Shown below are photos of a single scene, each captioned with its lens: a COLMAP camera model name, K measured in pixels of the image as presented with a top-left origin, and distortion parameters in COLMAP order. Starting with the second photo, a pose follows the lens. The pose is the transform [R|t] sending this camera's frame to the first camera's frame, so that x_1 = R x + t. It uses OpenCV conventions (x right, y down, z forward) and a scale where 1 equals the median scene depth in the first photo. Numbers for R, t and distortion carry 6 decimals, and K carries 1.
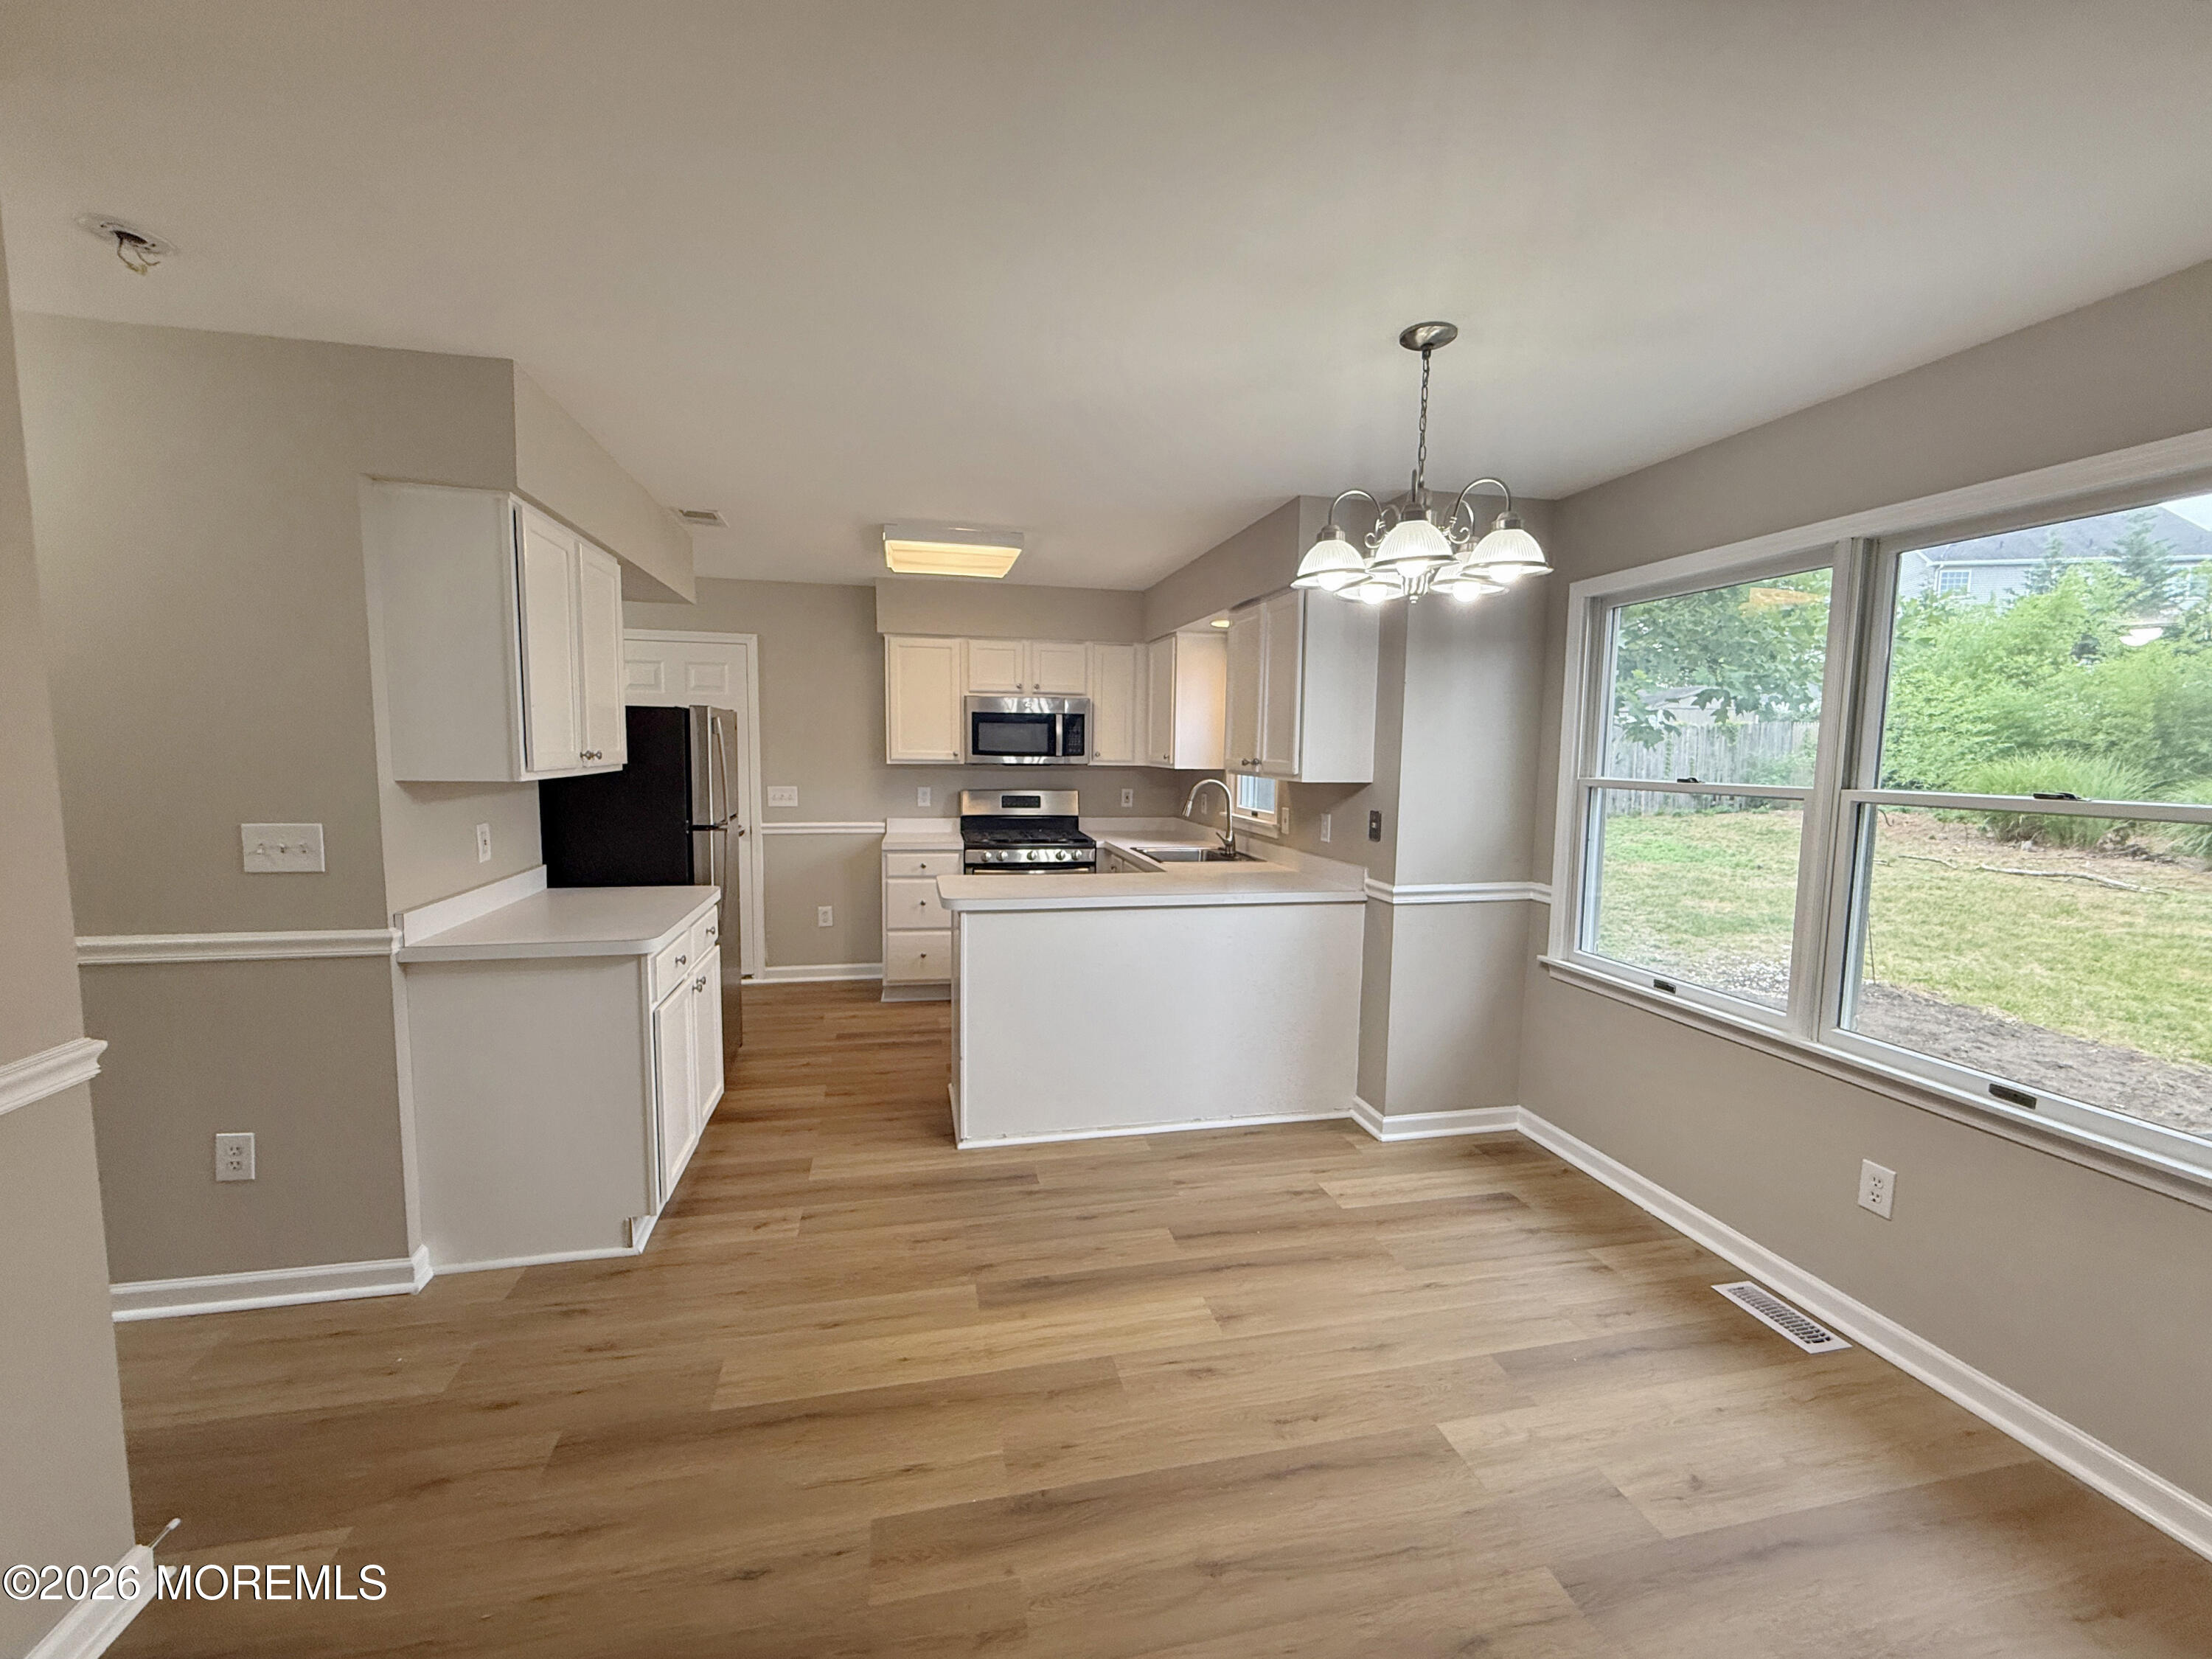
lens RADIAL K [[905.4, 0, 1105.7], [0, 905.4, 832.7], [0, 0, 1]] dist [0.000089, -0.000610]
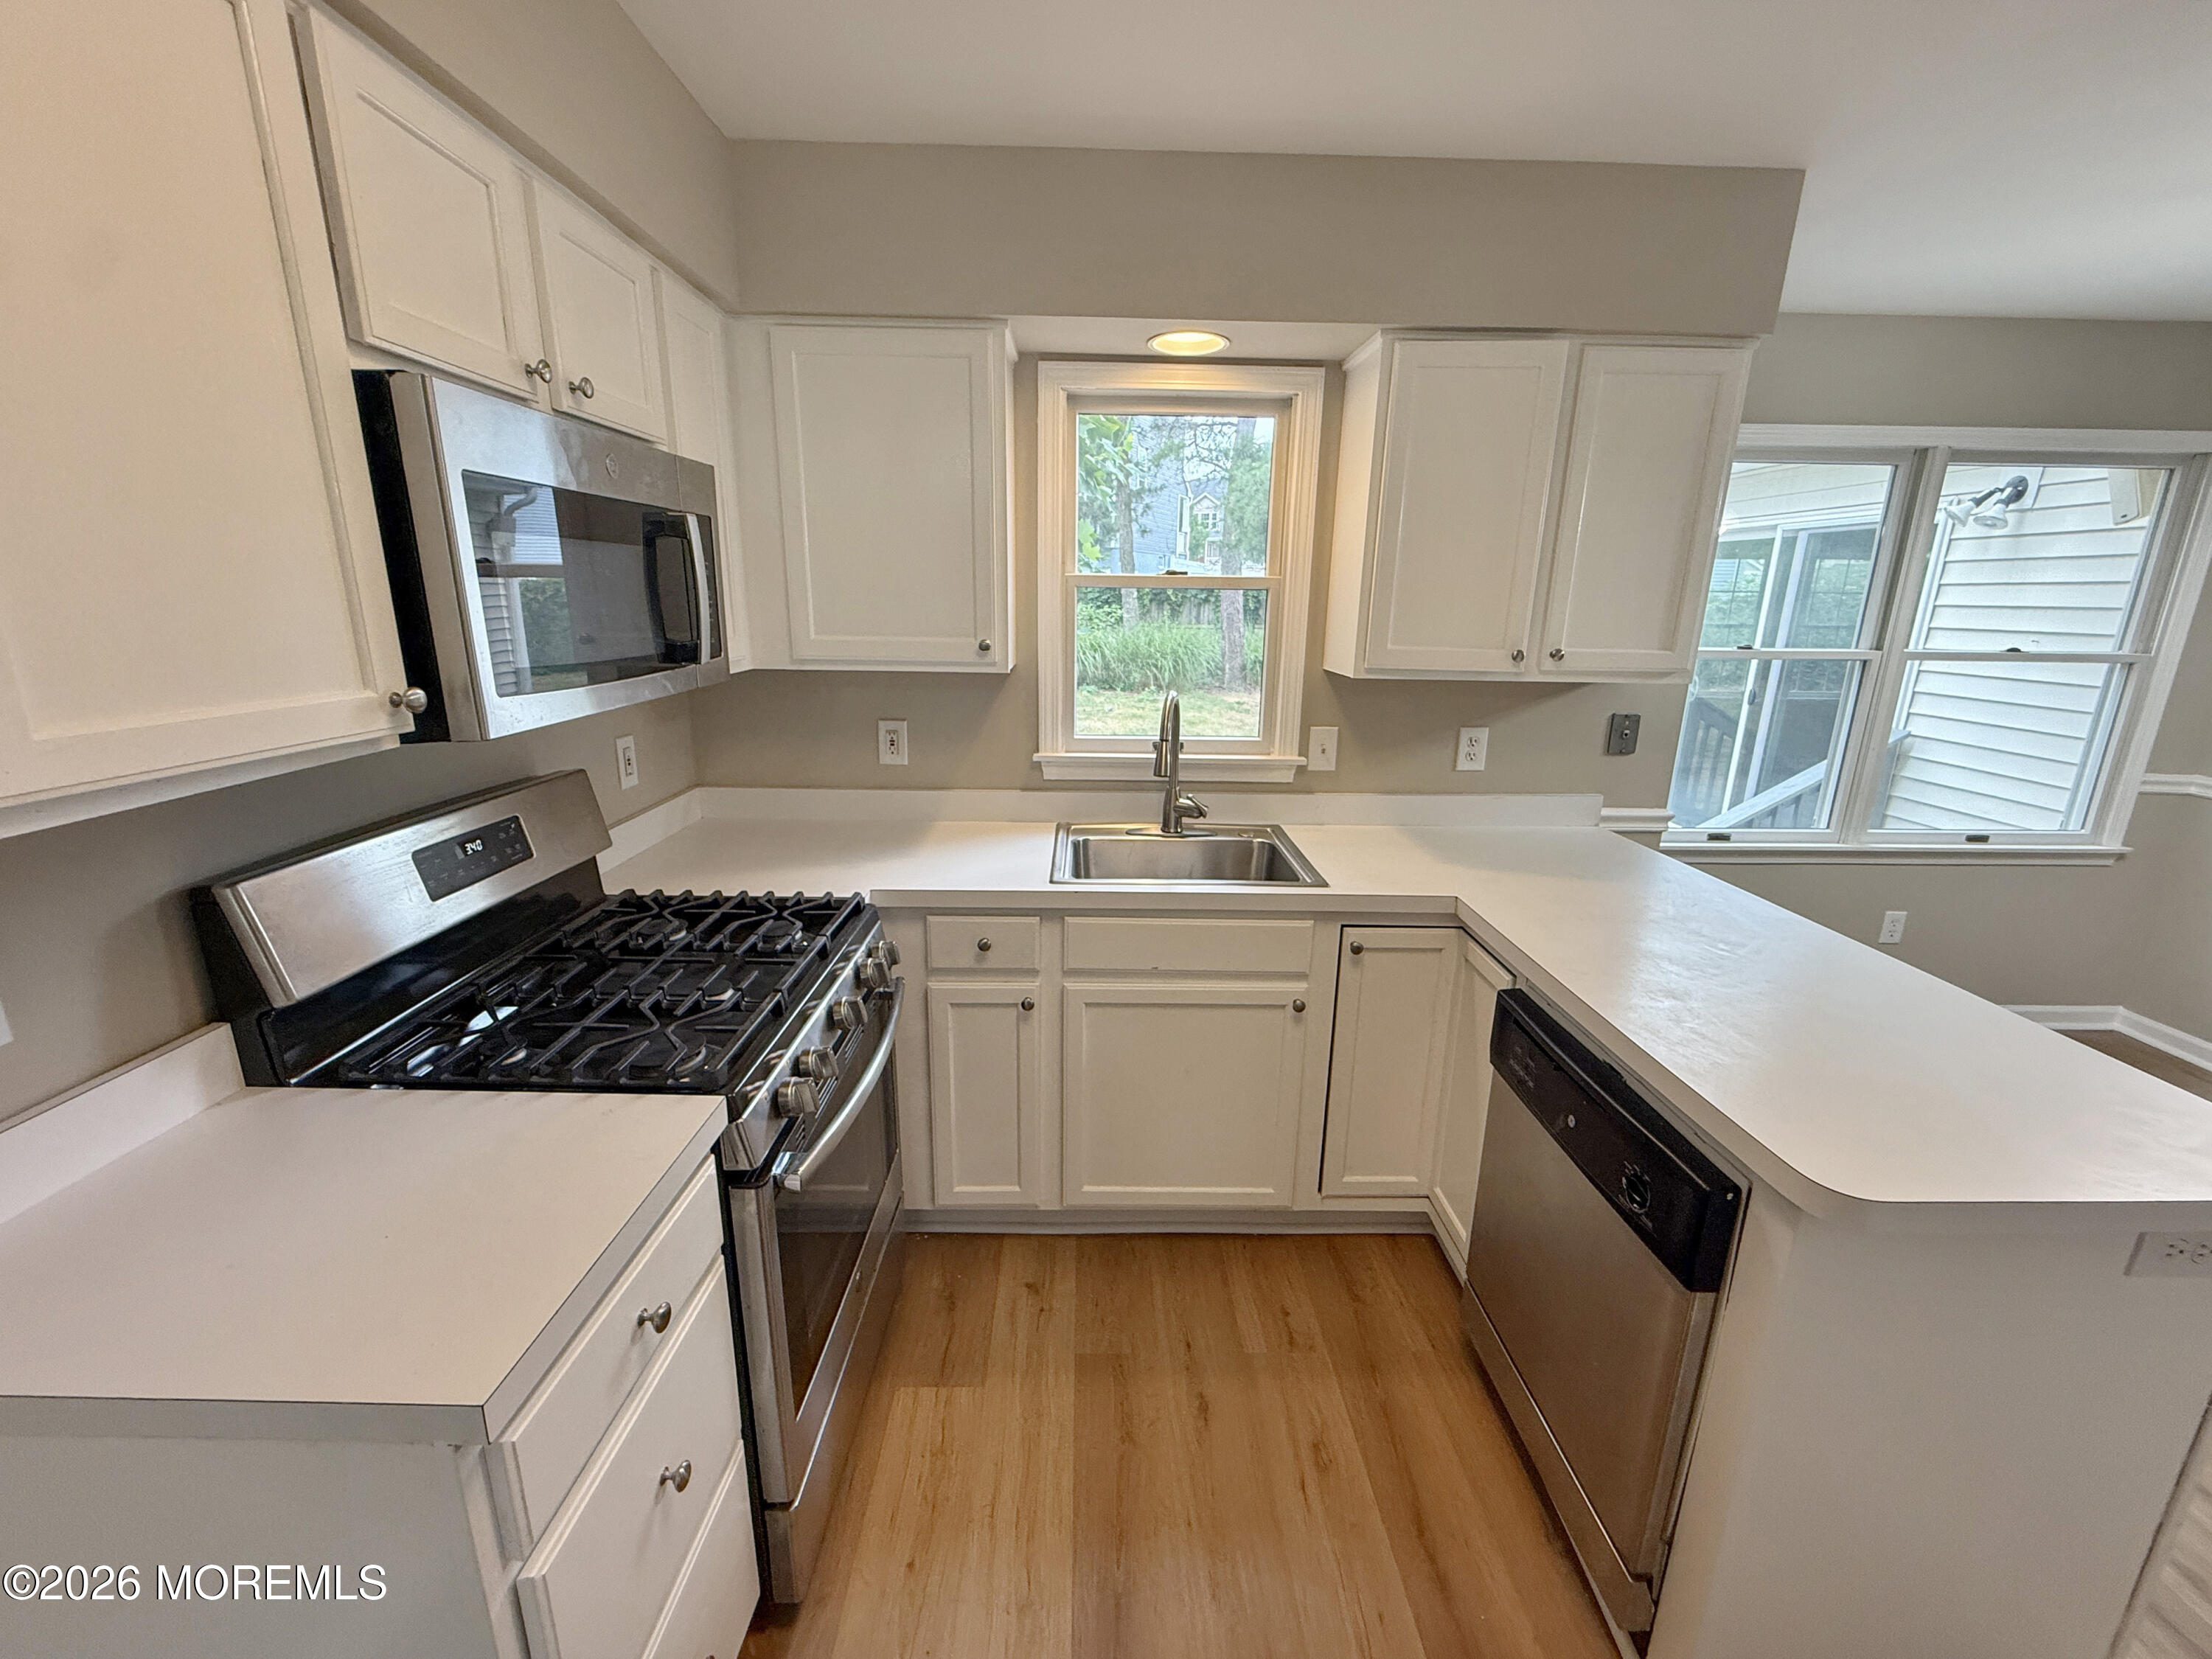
lens RADIAL K [[897.9, 0, 1106.8], [0, 897.9, 833.1], [0, 0, 1]] dist [0.000589, -0.000161]
pose [[0.203841, -0.262618, 0.943123, -0.679342], [0.082743, 0.964524, 0.250694, -0.205340], [-0.975501, 0.026935, 0.218339, 1.771389]]
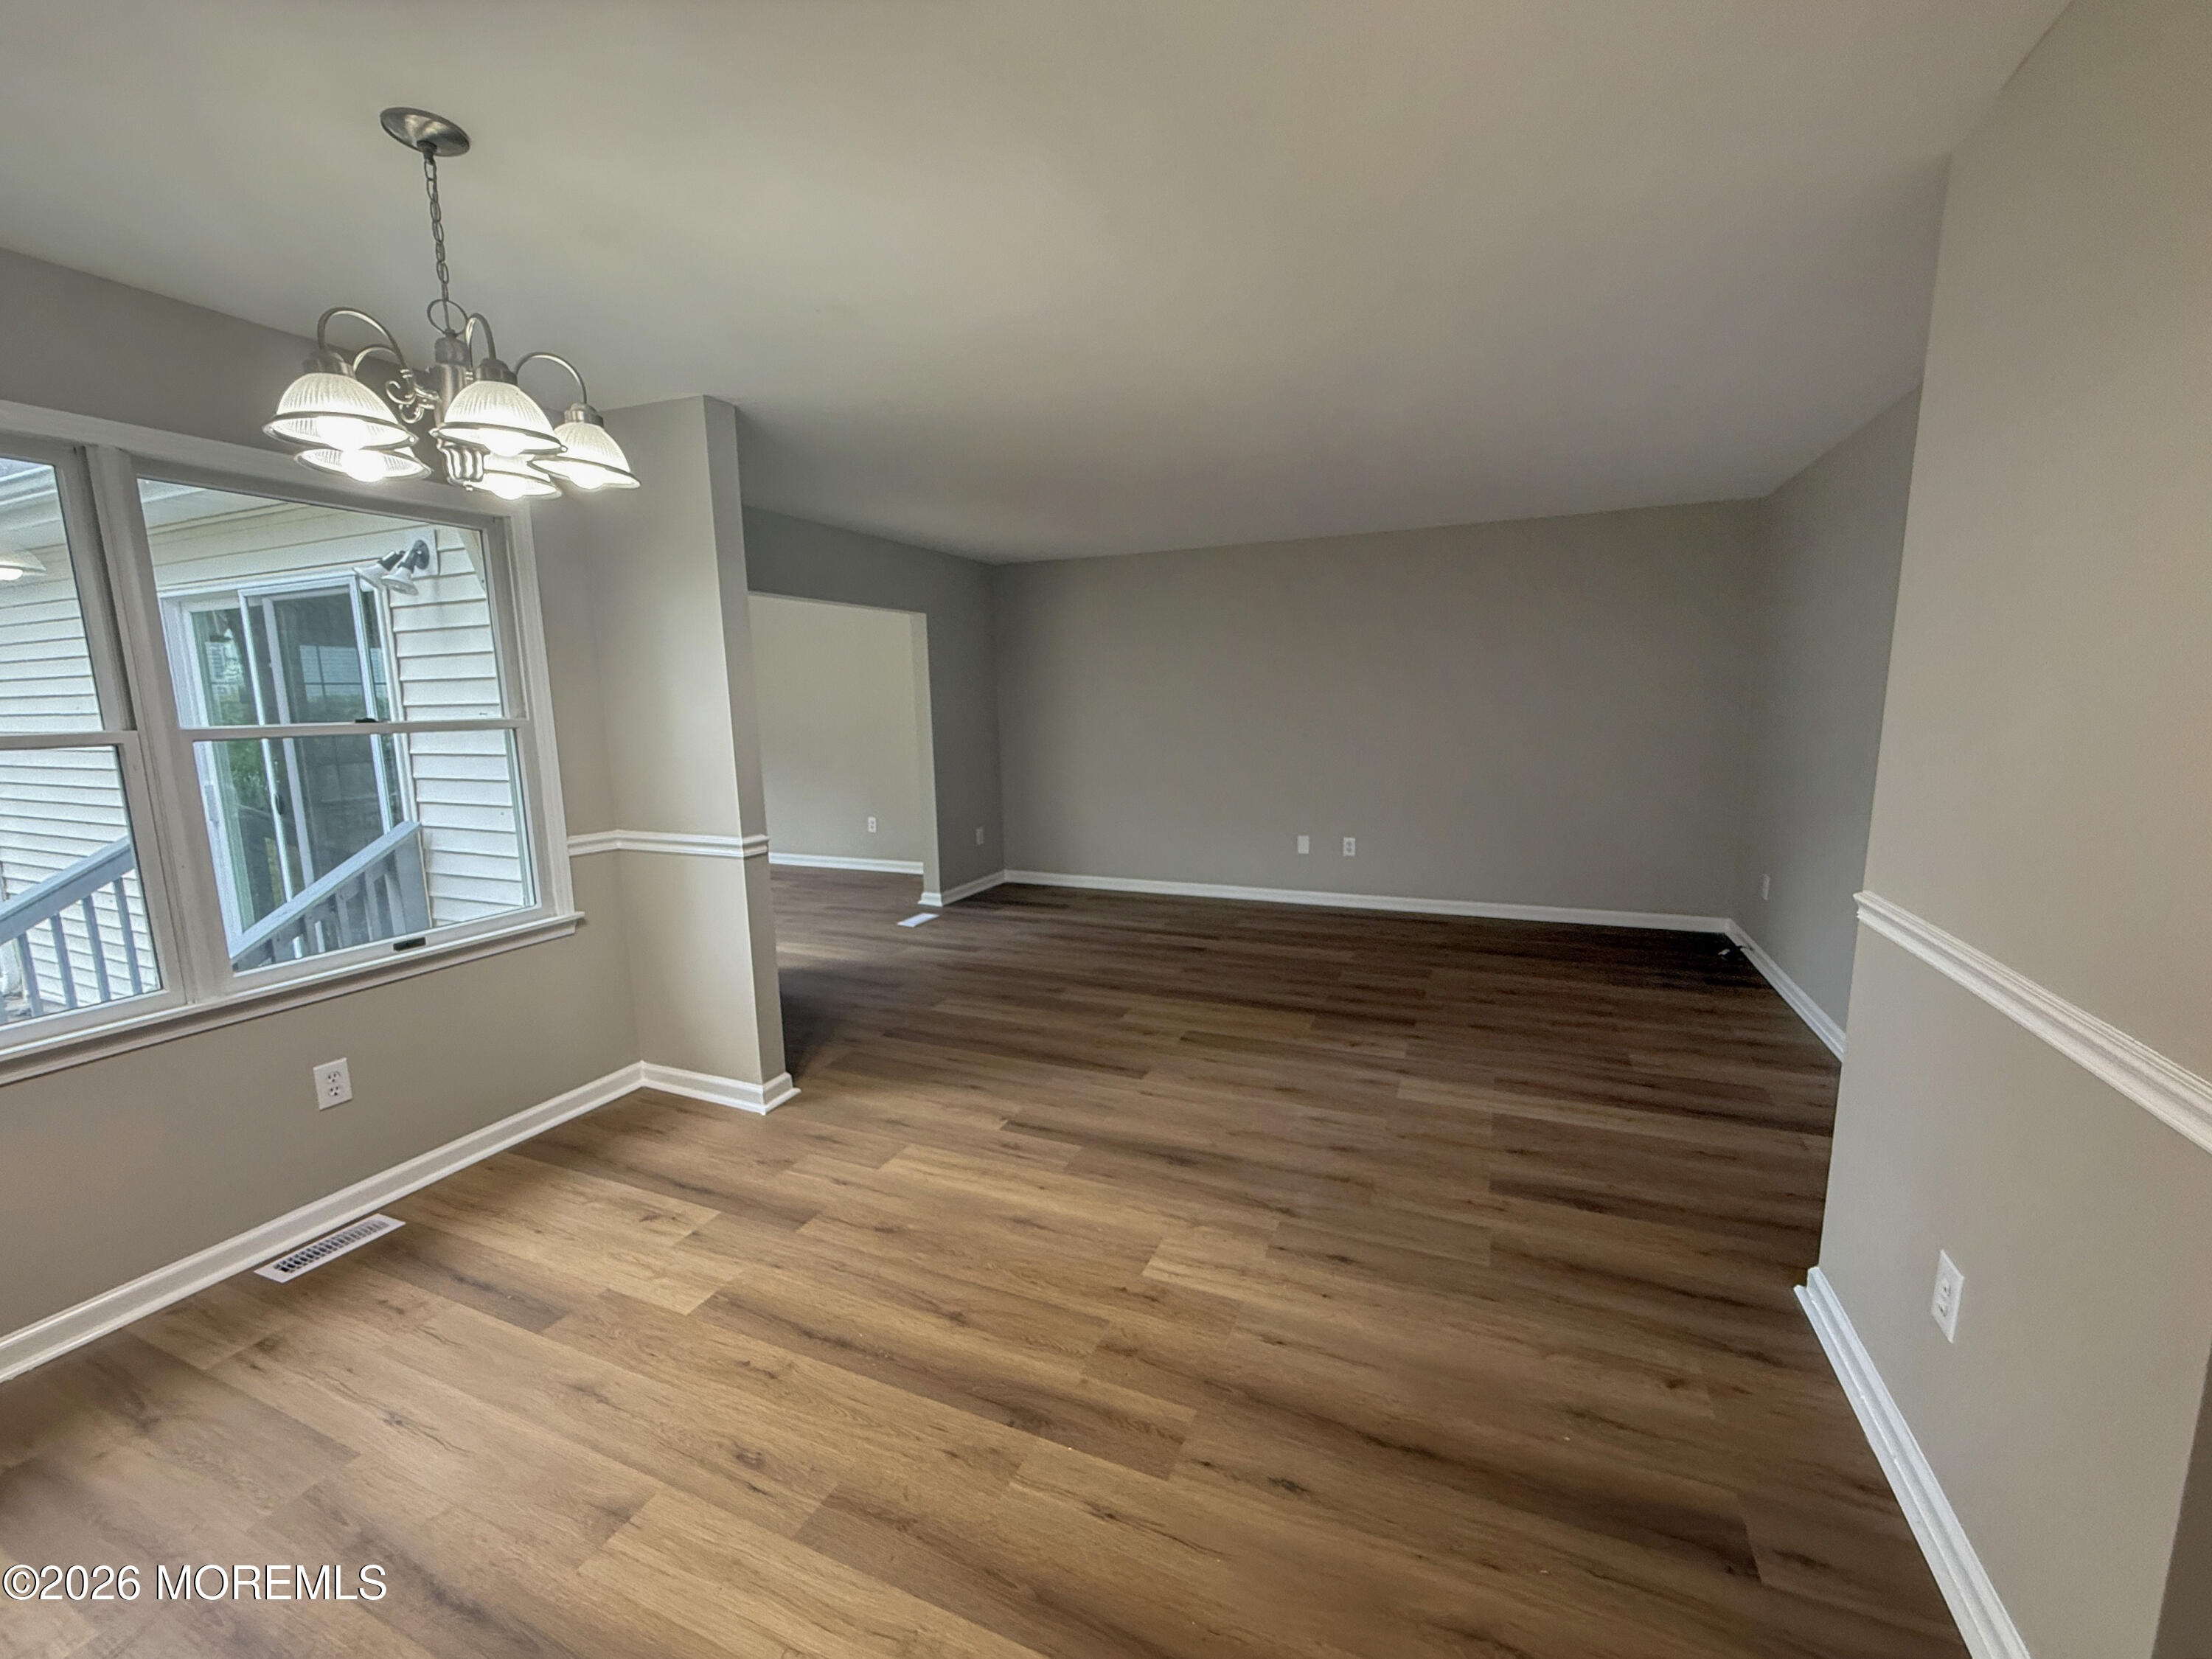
lens RADIAL K [[896.2, 0, 1106.7], [0, 896.2, 833.1], [0, 0, 1]] dist [-0.000820, 0.000041]
pose [[-0.804834, -0.087944, 0.586948, -0.490671], [0.063994, 0.970336, 0.233138, -0.093085], [-0.590039, 0.225199, -0.775332, 1.129766]]
